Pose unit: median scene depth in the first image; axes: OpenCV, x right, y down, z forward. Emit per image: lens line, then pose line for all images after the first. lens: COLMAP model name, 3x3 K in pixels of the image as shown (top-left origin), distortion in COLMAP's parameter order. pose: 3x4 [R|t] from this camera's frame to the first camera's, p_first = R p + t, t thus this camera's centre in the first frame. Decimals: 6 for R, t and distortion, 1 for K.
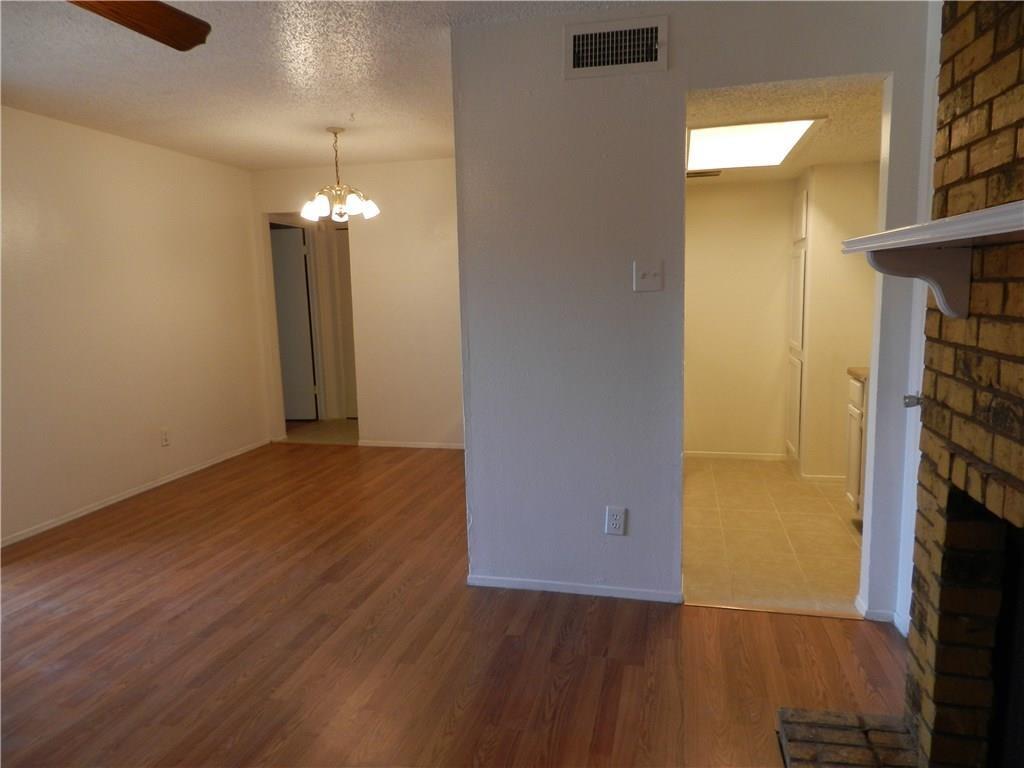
lens RADIAL K [[690.9, 0, 512.9], [0, 690.9, 385.1], [0, 0, 1]] dist [0.019052, -0.009838]
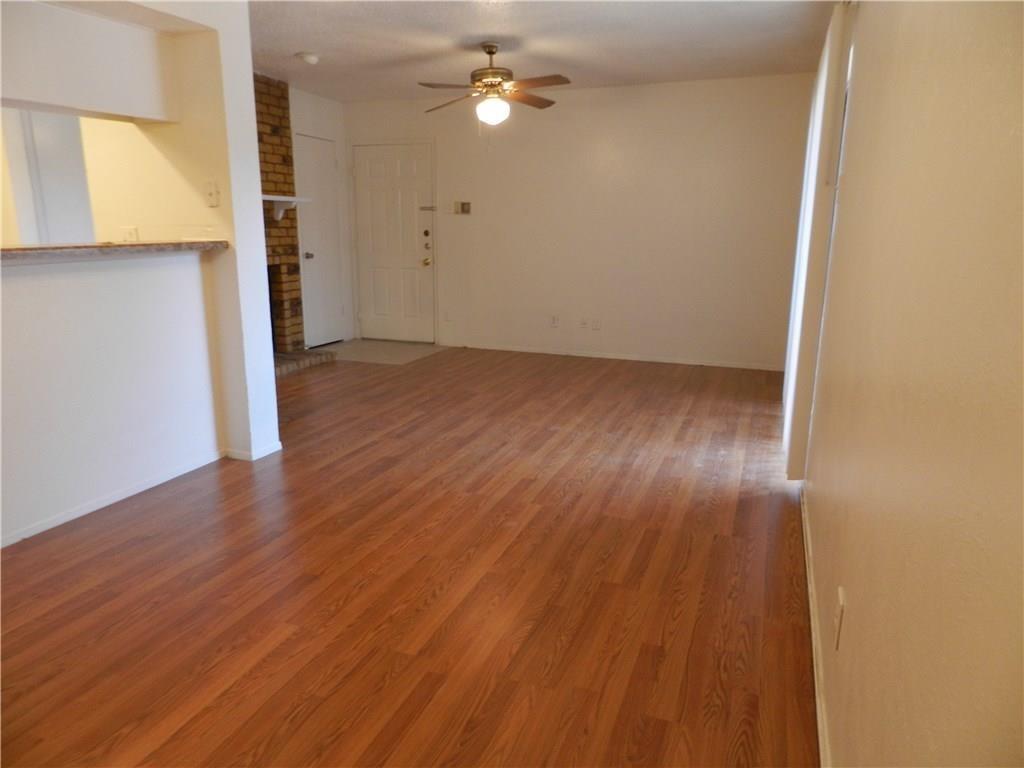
lens RADIAL K [[690.9, 0, 510.4], [0, 690.9, 387.9], [0, 0, 1]] dist [0.019052, -0.009838]
pose [[-0.991354, -0.010359, 0.130806, -0.621905], [0.037927, 0.931706, 0.361228, -0.234905], [-0.125614, 0.363066, -0.923257, 2.032685]]
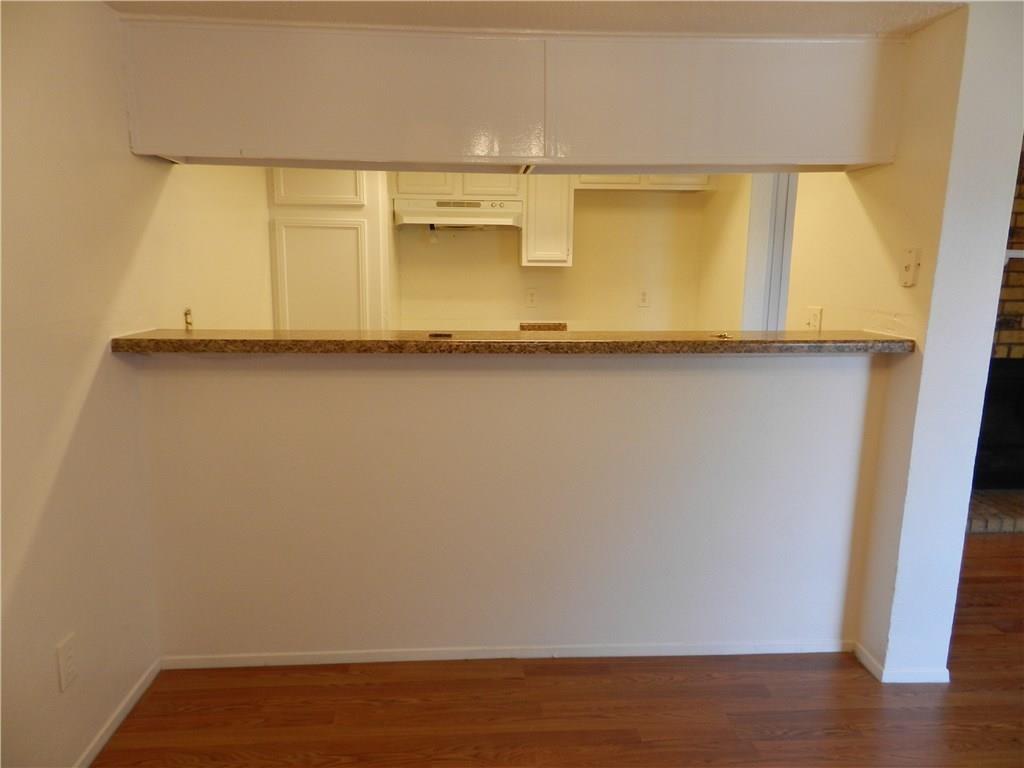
lens RADIAL K [[690.9, 0, 514.9], [0, 690.9, 387.5], [0, 0, 1]] dist [0.019052, -0.009838]
pose [[-0.294161, -0.151118, 0.943733, -0.574713], [0.130561, 0.971811, 0.196310, -0.214799], [-0.946796, 0.180962, -0.266139, 1.568665]]
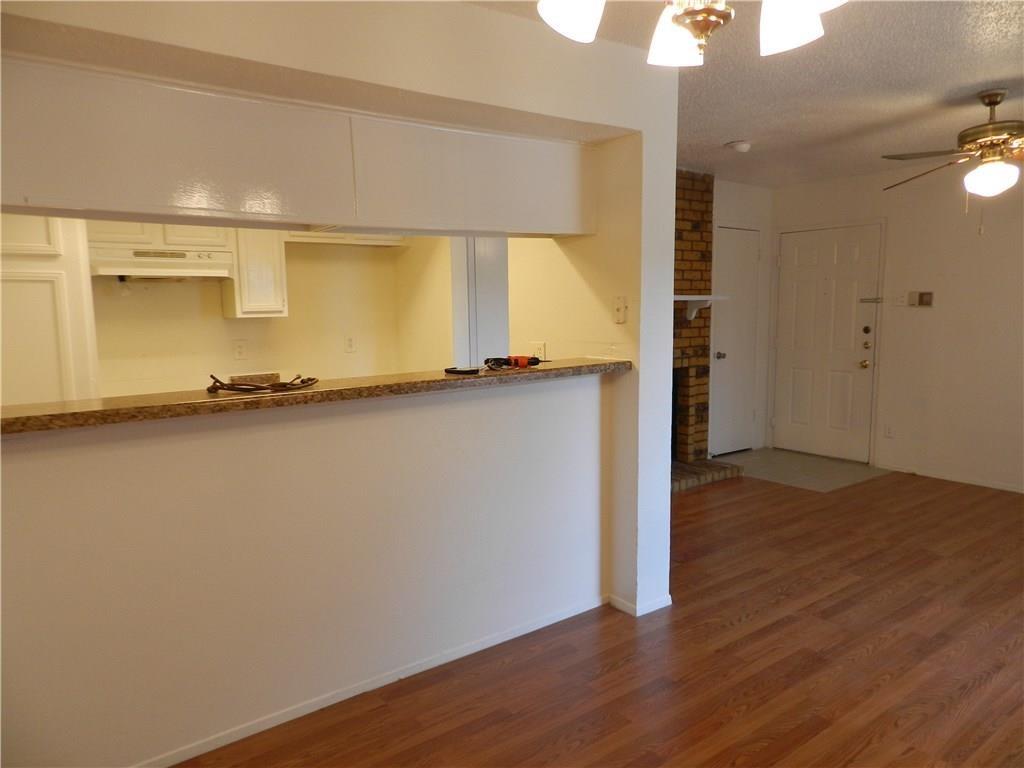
lens RADIAL K [[690.9, 0, 511.6], [0, 690.9, 386.2], [0, 0, 1]] dist [0.019052, -0.009838]
pose [[-0.766079, -0.037460, 0.641654, -0.523018], [0.125955, 0.970195, 0.207020, -0.257455], [-0.630285, 0.239413, -0.738527, 1.815932]]
